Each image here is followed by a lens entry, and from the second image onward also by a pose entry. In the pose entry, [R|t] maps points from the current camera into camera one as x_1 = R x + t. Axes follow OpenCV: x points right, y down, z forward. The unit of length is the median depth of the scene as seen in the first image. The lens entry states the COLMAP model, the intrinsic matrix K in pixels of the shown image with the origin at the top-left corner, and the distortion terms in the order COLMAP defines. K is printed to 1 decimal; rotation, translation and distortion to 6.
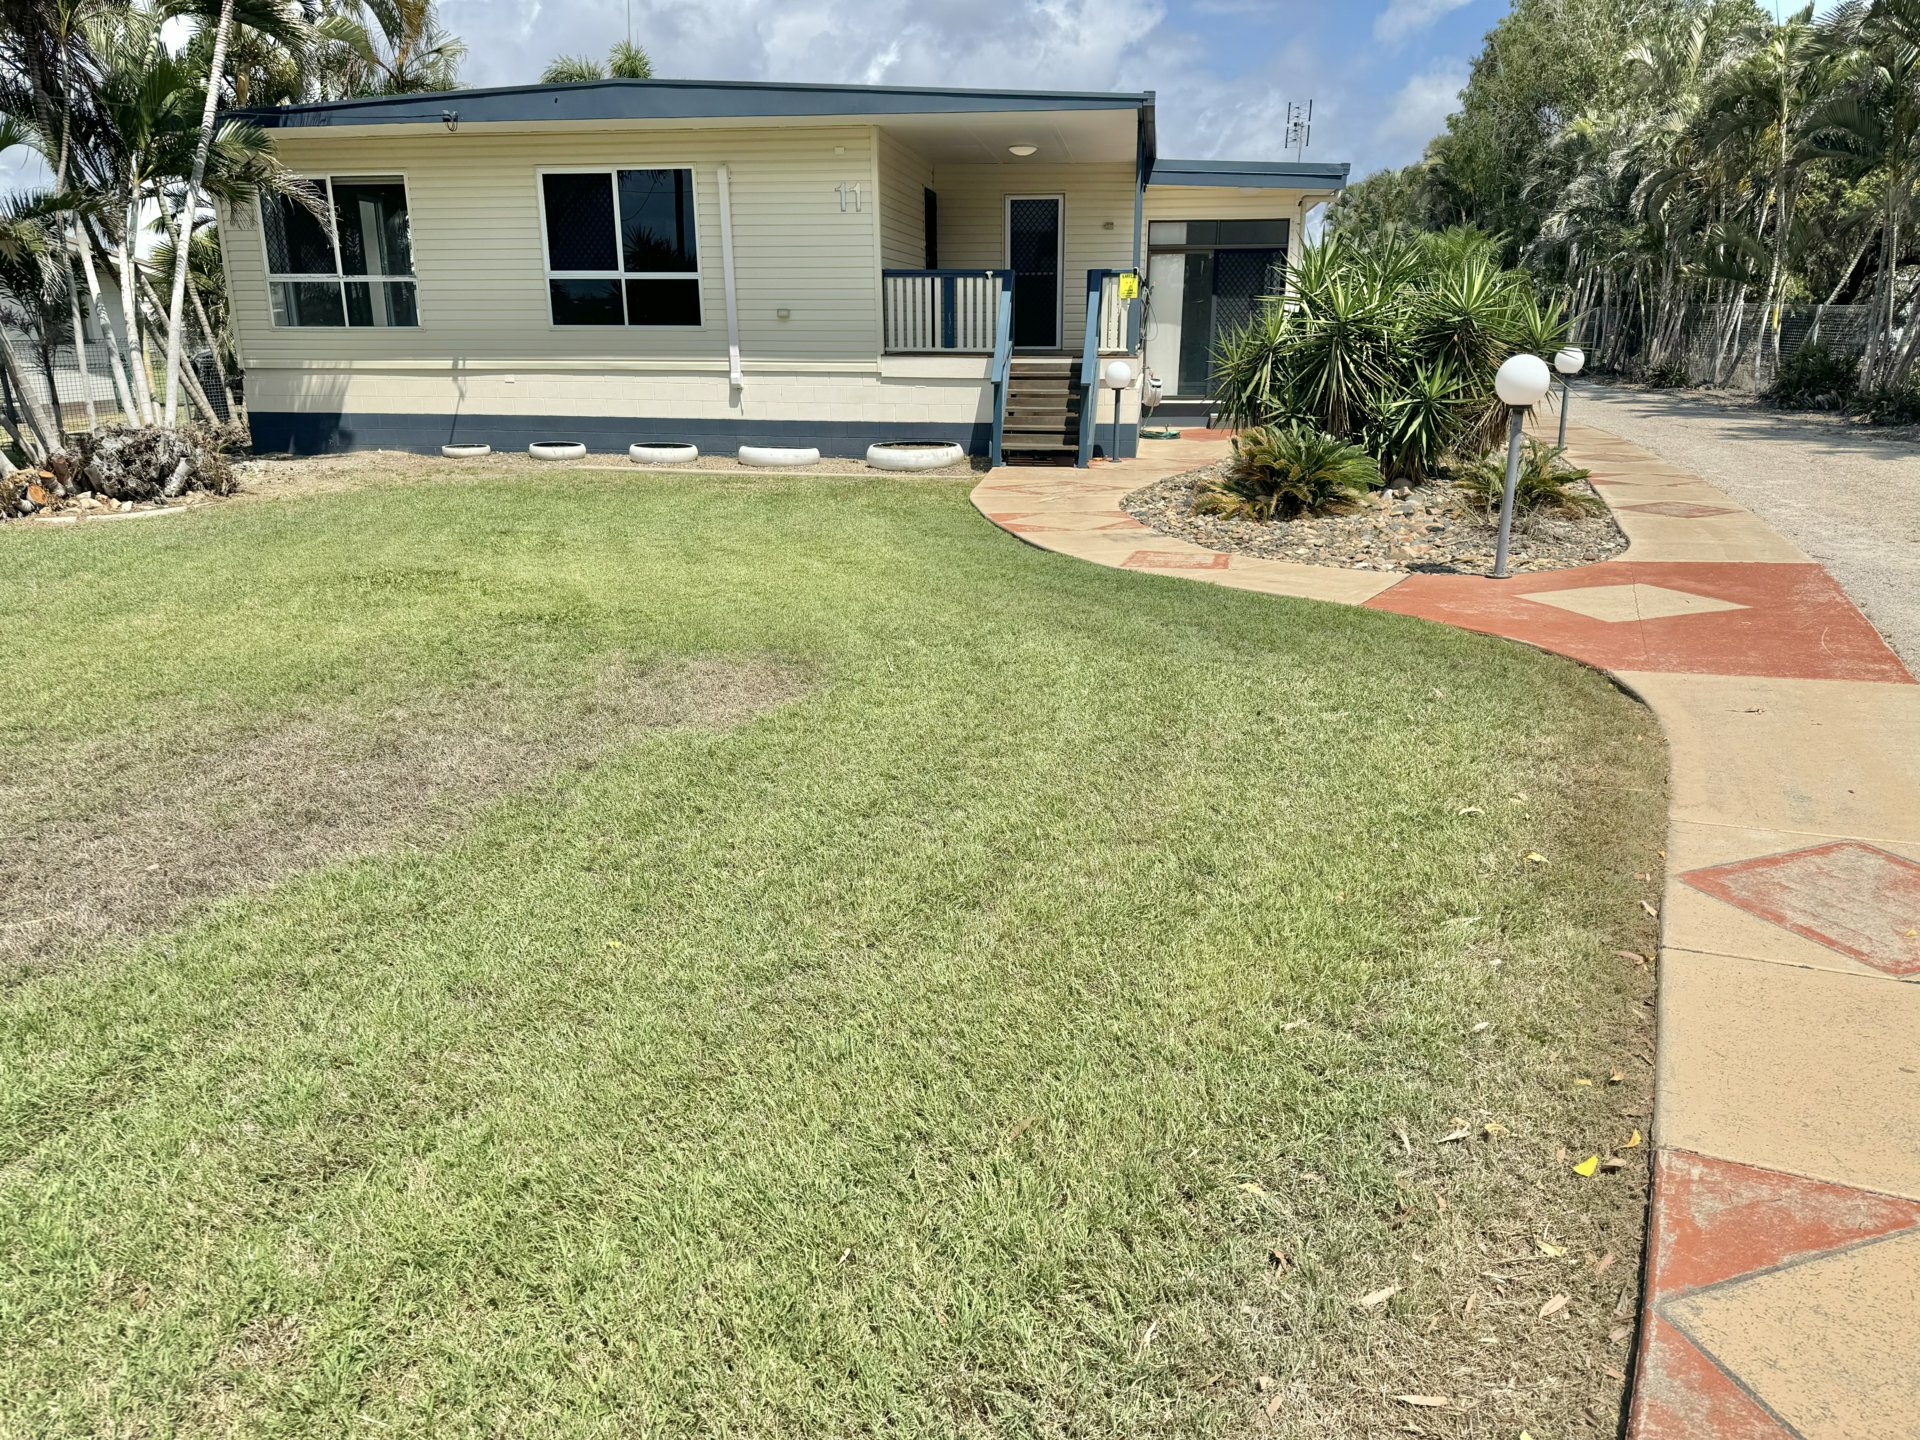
lens RADIAL K [[1395.5, 0, 960.0], [0, 1395.5, 720.0], [0, 0, 1]] dist [0.108101, -0.165494]
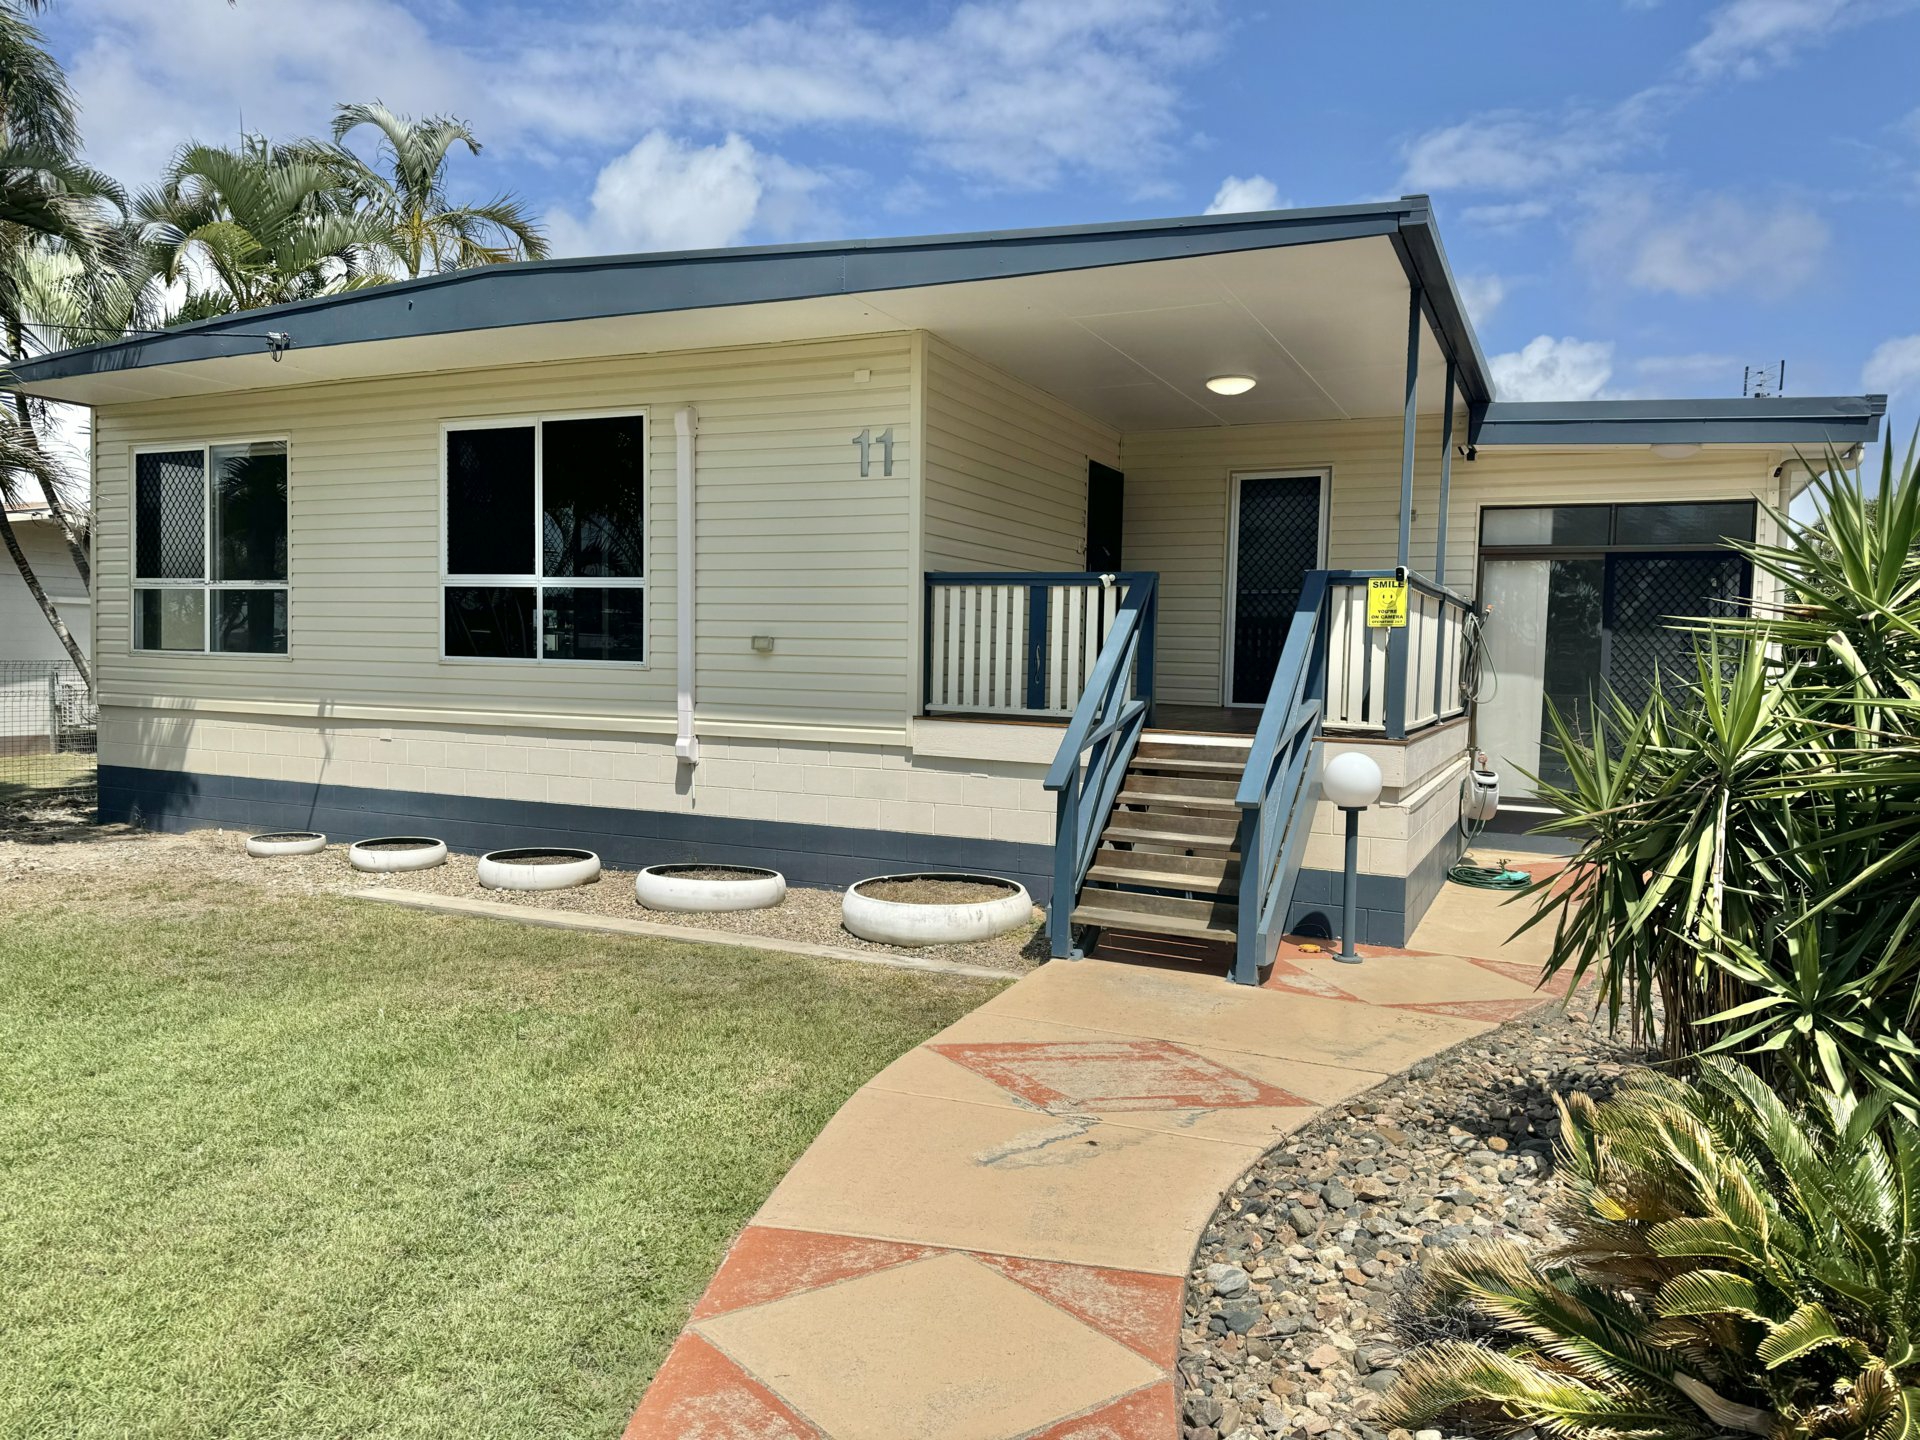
lens RADIAL K [[1393.3, 0, 912.3], [0, 1393.3, 742.0], [0, 0, 1]] dist [0.194947, -0.257614]
pose [[0.954988, 0.040389, -0.293884, 0.105116], [-0.102043, 0.974957, -0.197602, -0.140044], [0.278543, 0.218696, 0.935193, 0.481631]]
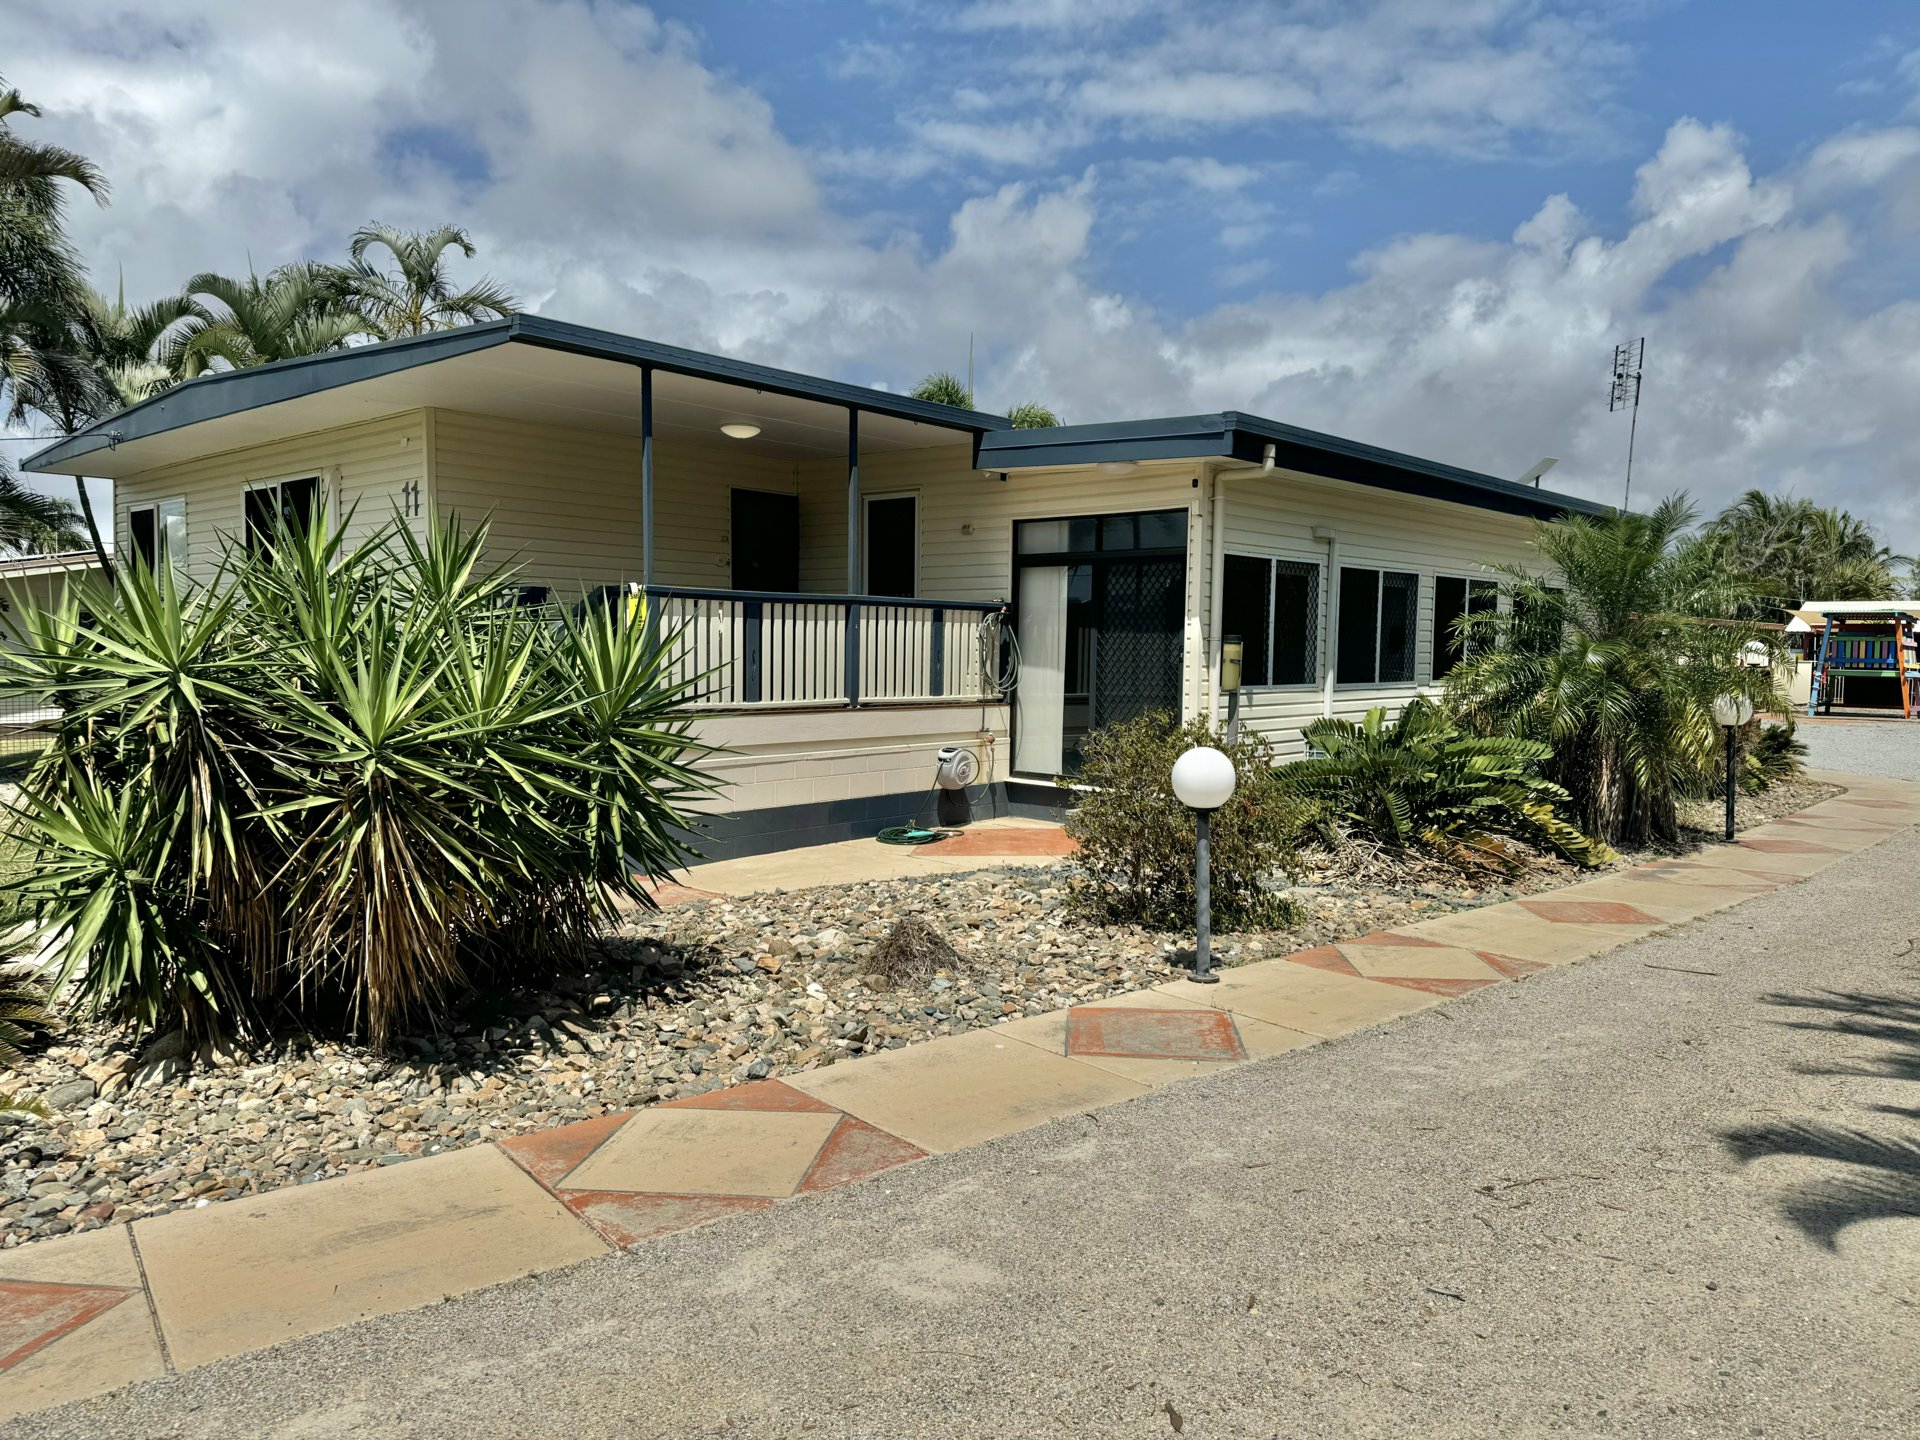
lens RADIAL K [[1395.5, 0, 960.0], [0, 1395.5, 720.0], [0, 0, 1]] dist [0.108101, -0.165494]
pose [[0.841431, 0.036151, -0.539154, 0.570862], [-0.155322, 0.971834, -0.177241, -0.168281], [0.517561, 0.232879, 0.823346, 0.556722]]
